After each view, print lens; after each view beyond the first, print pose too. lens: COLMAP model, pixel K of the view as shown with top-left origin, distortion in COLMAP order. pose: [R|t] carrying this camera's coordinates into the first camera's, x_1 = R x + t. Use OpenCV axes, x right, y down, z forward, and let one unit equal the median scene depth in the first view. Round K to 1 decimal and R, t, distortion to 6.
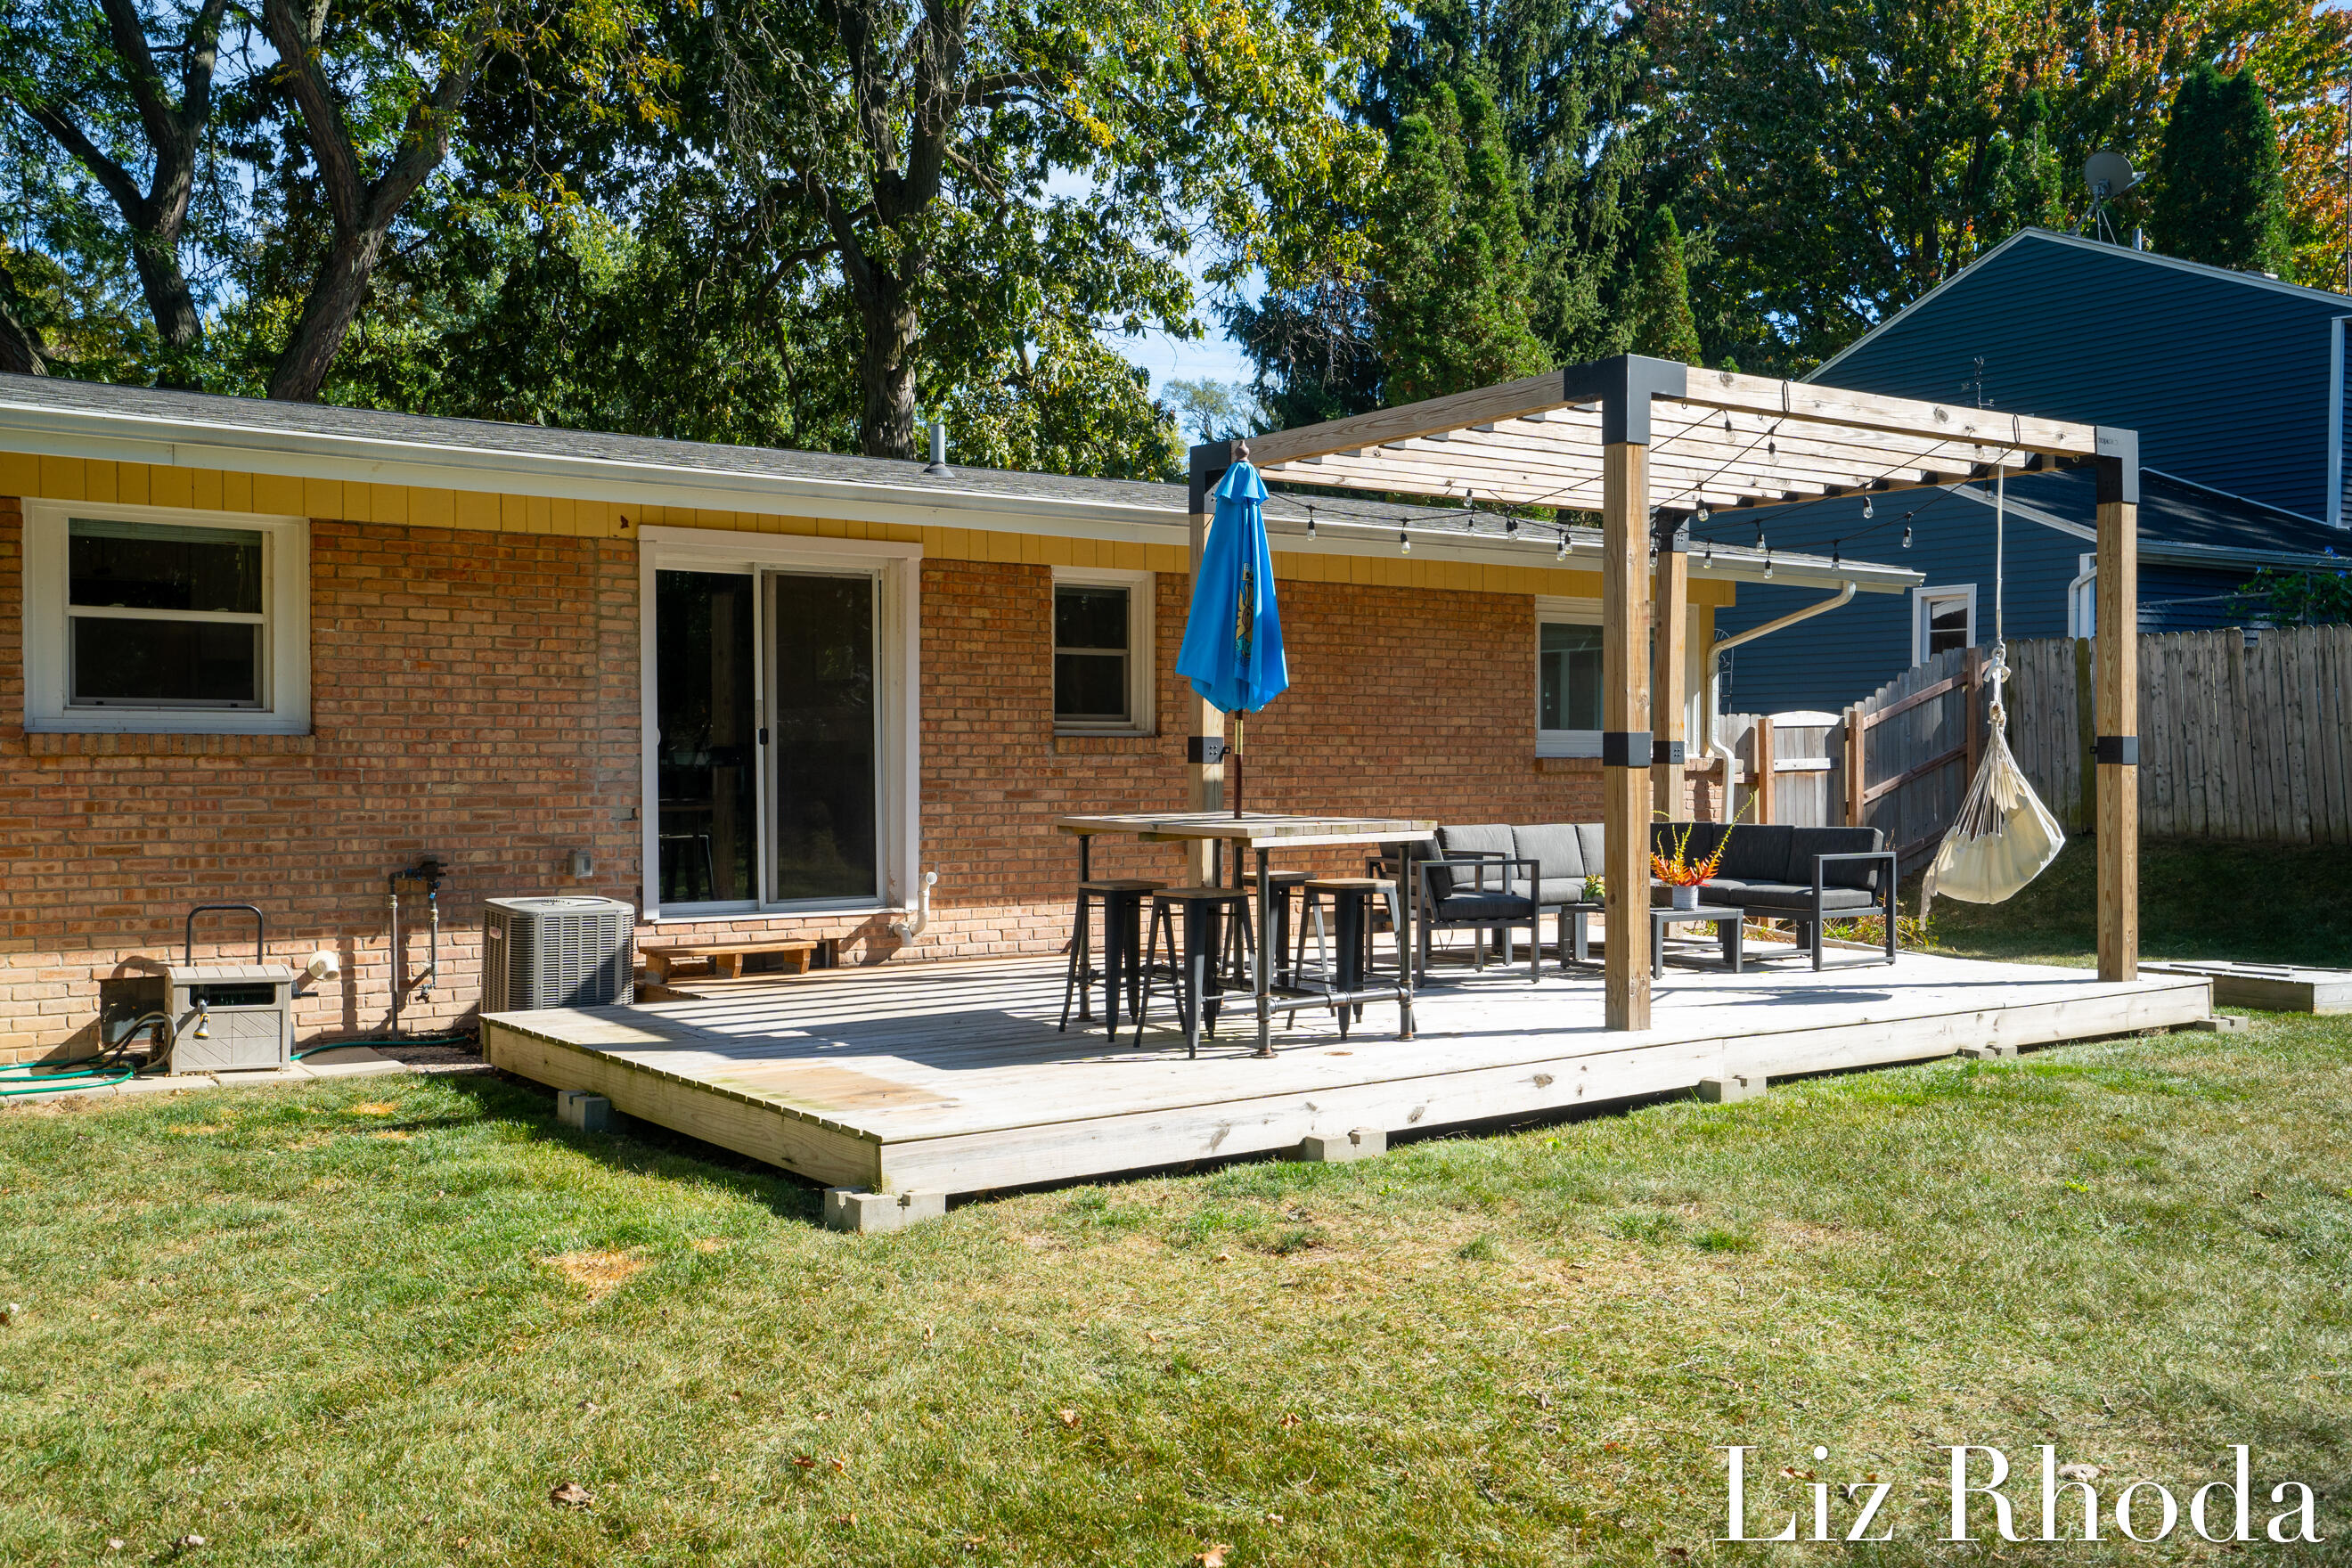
lens RADIAL K [[2102.7, 0, 1179.4], [0, 2102.7, 763.6], [0, 0, 1]] dist [0.075587, 0.000604]
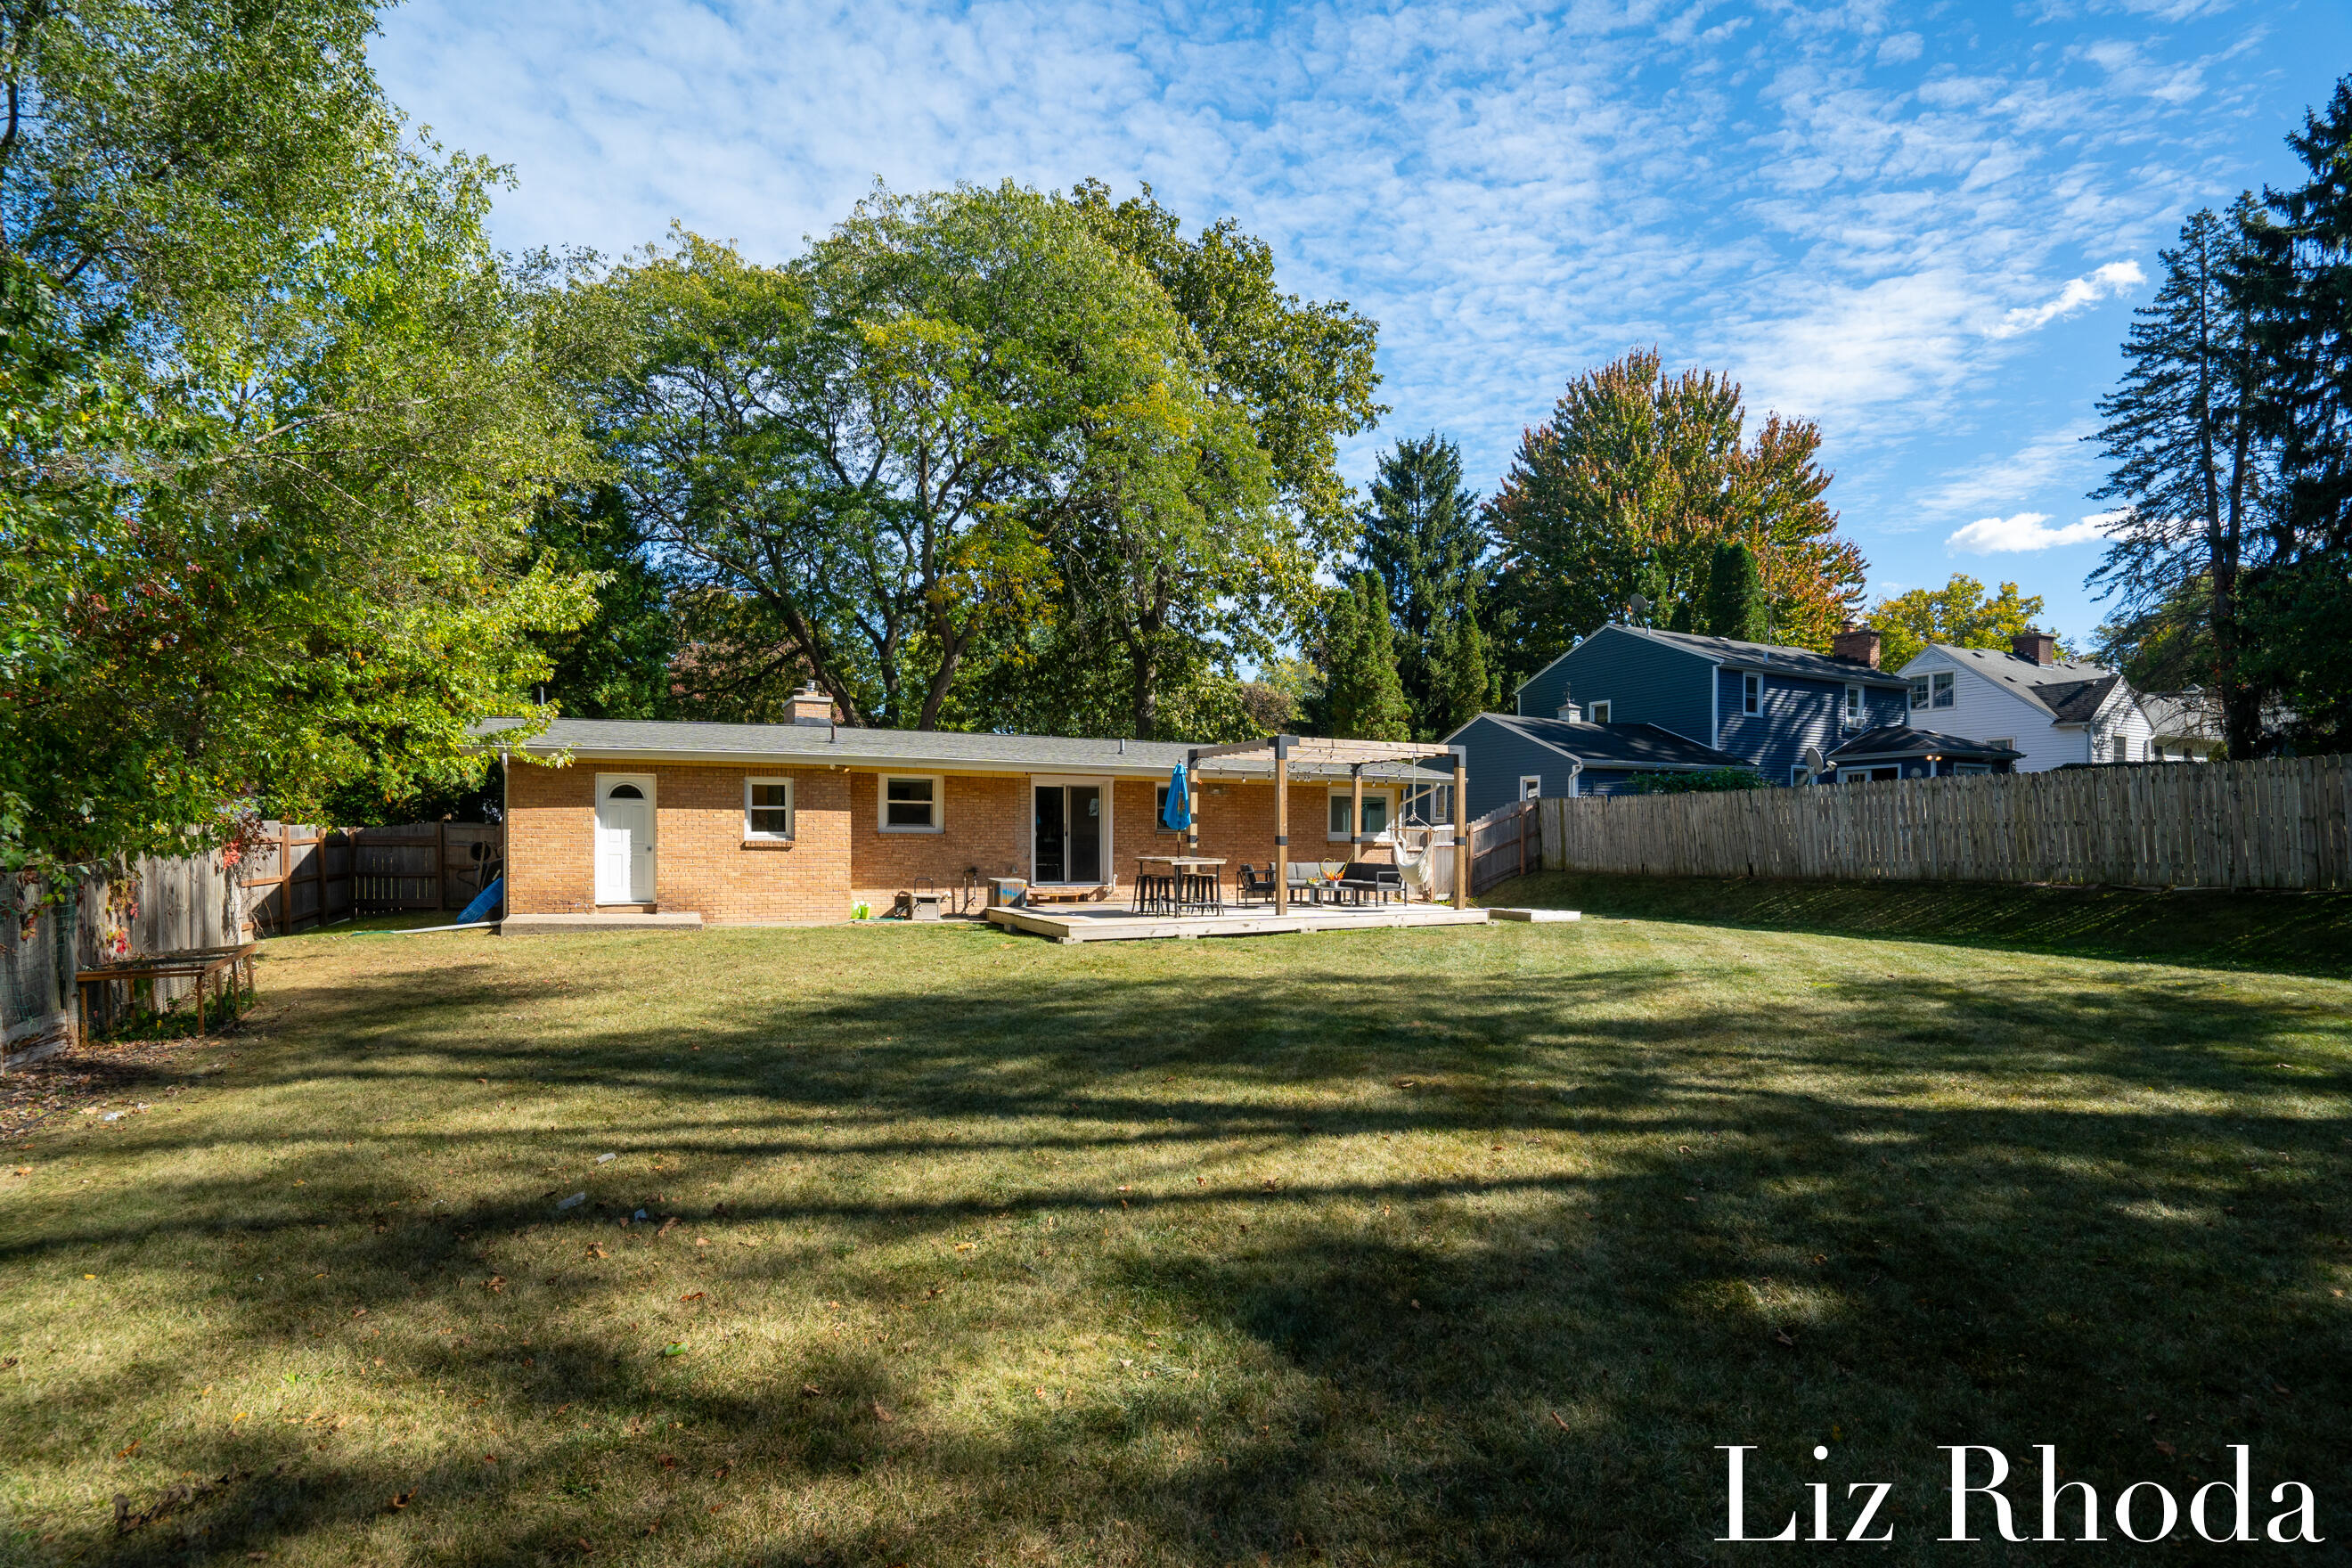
lens RADIAL K [[1084.1, 0, 1166.2], [0, 1084.1, 809.5], [0, 0, 1]] dist [-0.005678, -0.000128]
pose [[0.987021, 0.002588, -0.160568, 0.244651], [-0.007170, 0.999583, -0.027962, -0.004429], [0.160429, 0.028751, 0.986629, -0.709880]]
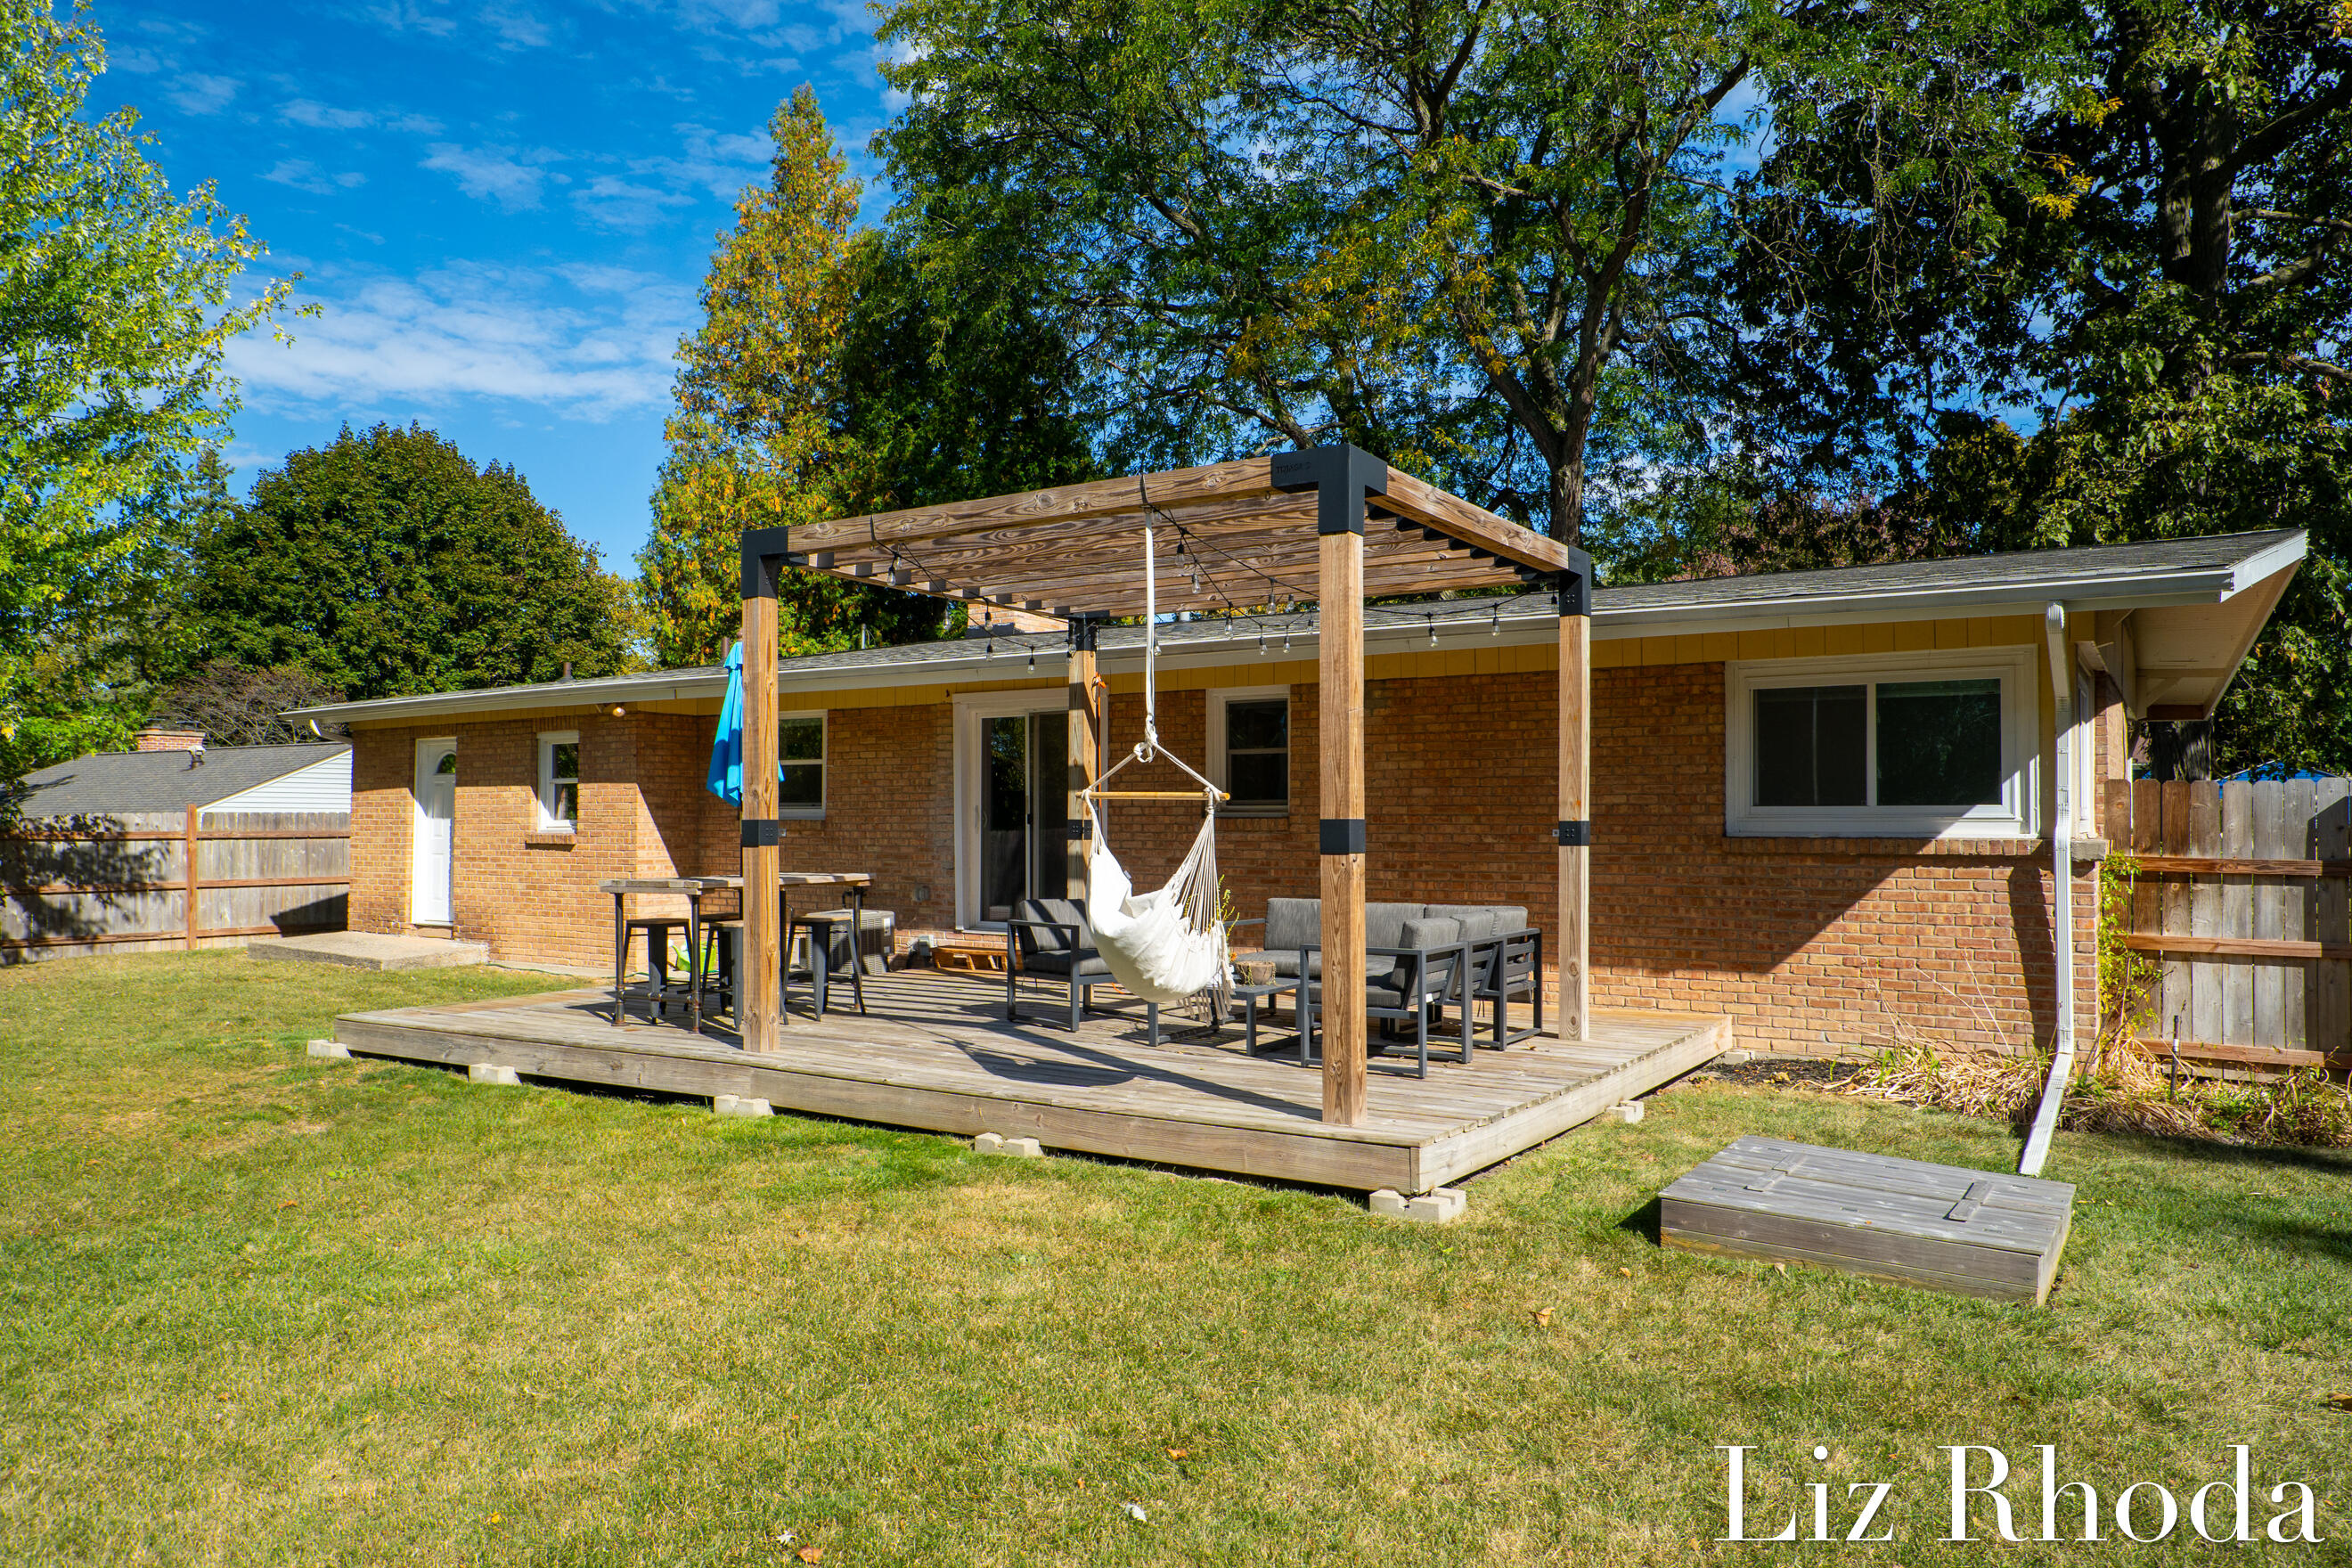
lens RADIAL K [[1562.3, 0, 1176.2], [0, 1562.3, 791.3], [0, 0, 1]] dist [-0.002287, -0.000418]
pose [[0.376246, -0.018276, -0.926339, 0.898646], [-0.004608, 0.999756, -0.021596, -0.009277], [0.926508, 0.012394, 0.376070, 0.658349]]
